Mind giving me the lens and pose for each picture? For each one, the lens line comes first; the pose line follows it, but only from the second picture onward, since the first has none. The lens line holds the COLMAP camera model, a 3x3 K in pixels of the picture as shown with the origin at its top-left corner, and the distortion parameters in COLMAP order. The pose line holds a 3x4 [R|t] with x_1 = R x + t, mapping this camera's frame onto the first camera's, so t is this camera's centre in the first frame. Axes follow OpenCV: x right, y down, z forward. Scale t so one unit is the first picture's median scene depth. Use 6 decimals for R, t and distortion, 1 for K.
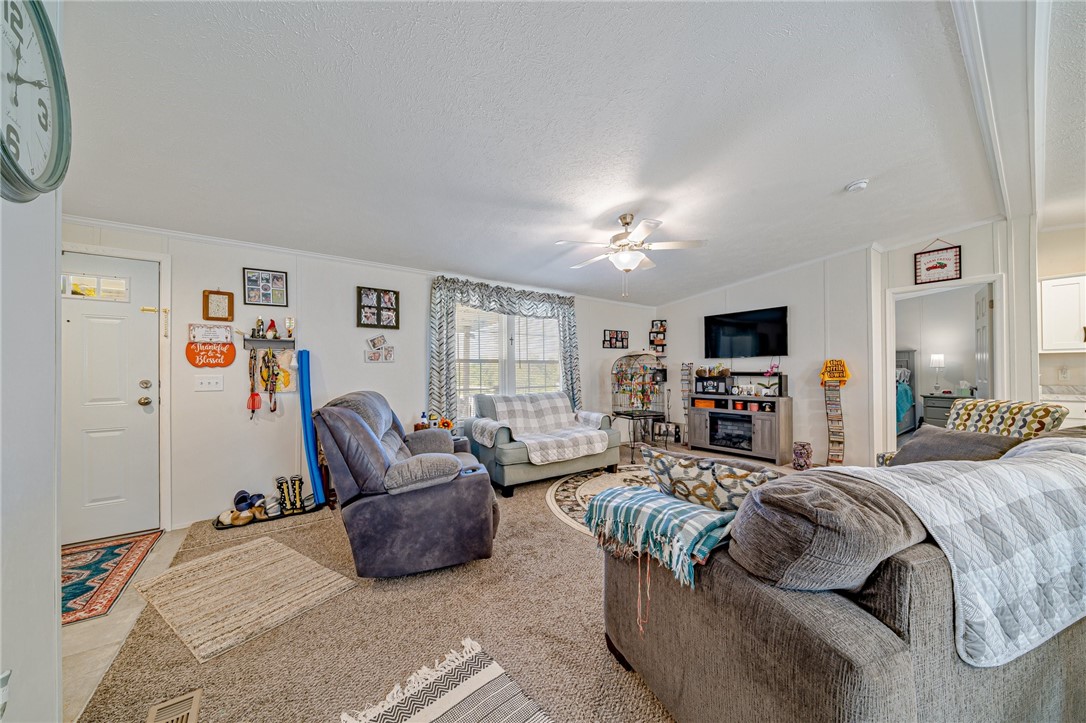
lens RADIAL K [[373.7, 0, 545.1], [0, 373.7, 370.9], [0, 0, 1]] dist [-0.000738, -0.000056]
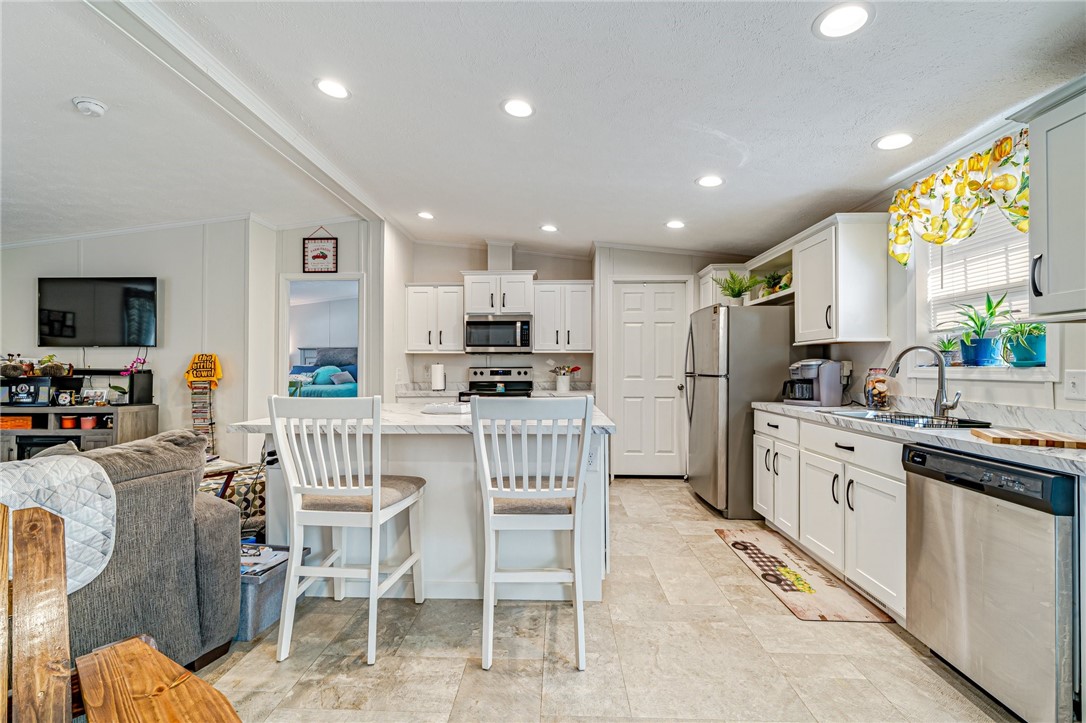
lens RADIAL K [[474.8, 0, 542.0], [0, 474.8, 366.4], [0, 0, 1]] dist [-0.000499, -0.000078]
pose [[0.631625, 0.011159, 0.775194, 0.480753], [-0.007673, 0.999937, -0.008142, -0.001764], [-0.775236, -0.000806, 0.631671, -0.162698]]
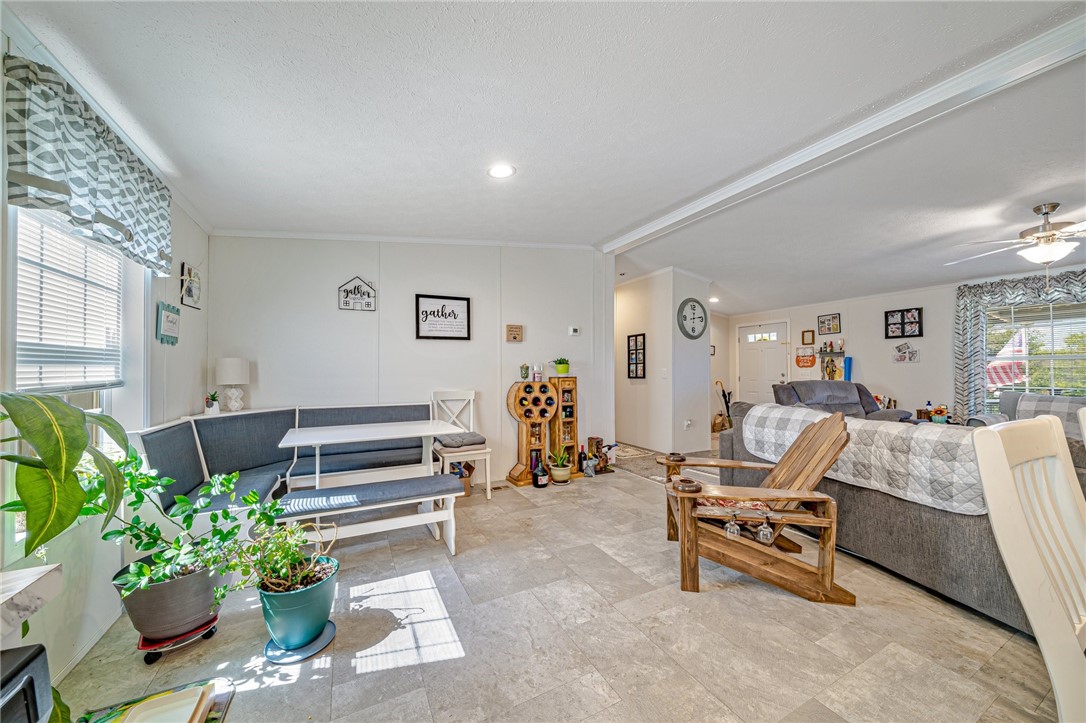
lens RADIAL K [[379.6, 0, 540.7], [0, 379.6, 367.0], [0, 0, 1]] dist [-0.001873, -0.000139]
pose [[-0.167297, -0.004579, -0.985896, 1.067760], [0.004935, 0.999973, -0.005482, -0.005319], [0.985894, -0.005783, -0.167270, -0.080129]]
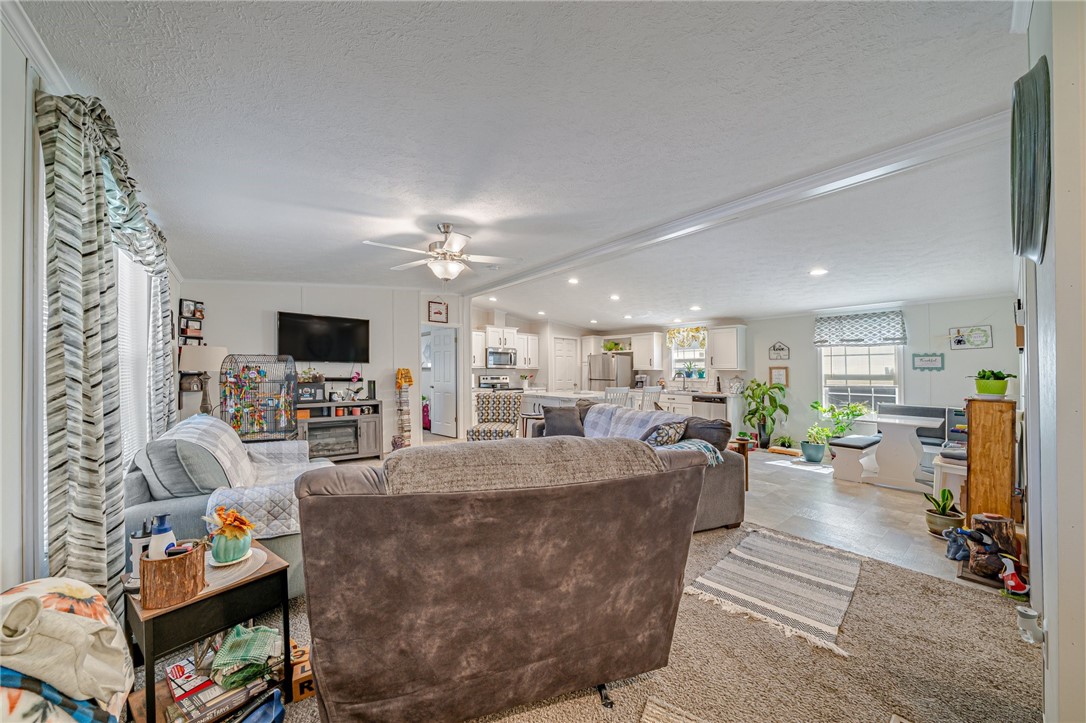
lens RADIAL K [[373.7, 0, 545.1], [0, 373.7, 370.9], [0, 0, 1]] dist [-0.000738, -0.000056]
pose [[-0.038605, 0.010991, 0.999194, -0.598227], [-0.013737, 0.999839, -0.011529, -0.014444], [-0.999160, -0.014171, -0.038447, 0.594866]]
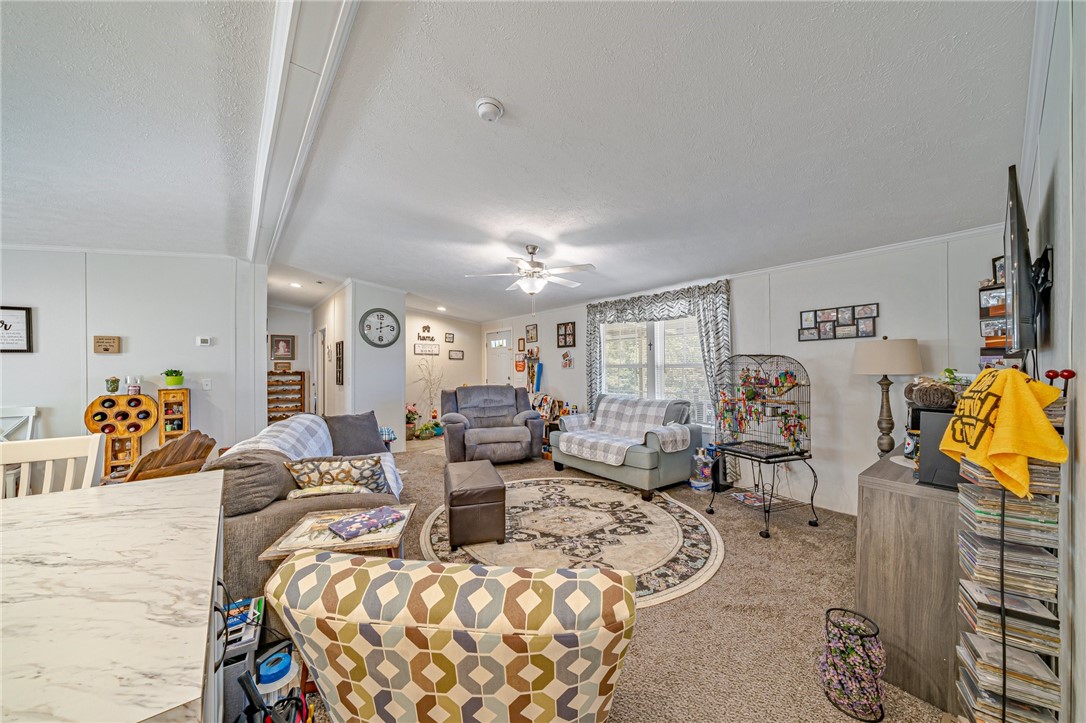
lens RADIAL K [[379.6, 0, 540.7], [0, 379.6, 367.0], [0, 0, 1]] dist [-0.001873, -0.000139]
pose [[0.034188, 0.006477, -0.999394, 1.085440], [0.011305, 0.999913, 0.006867, -0.039018], [0.999351, -0.011533, 0.034111, 0.770208]]
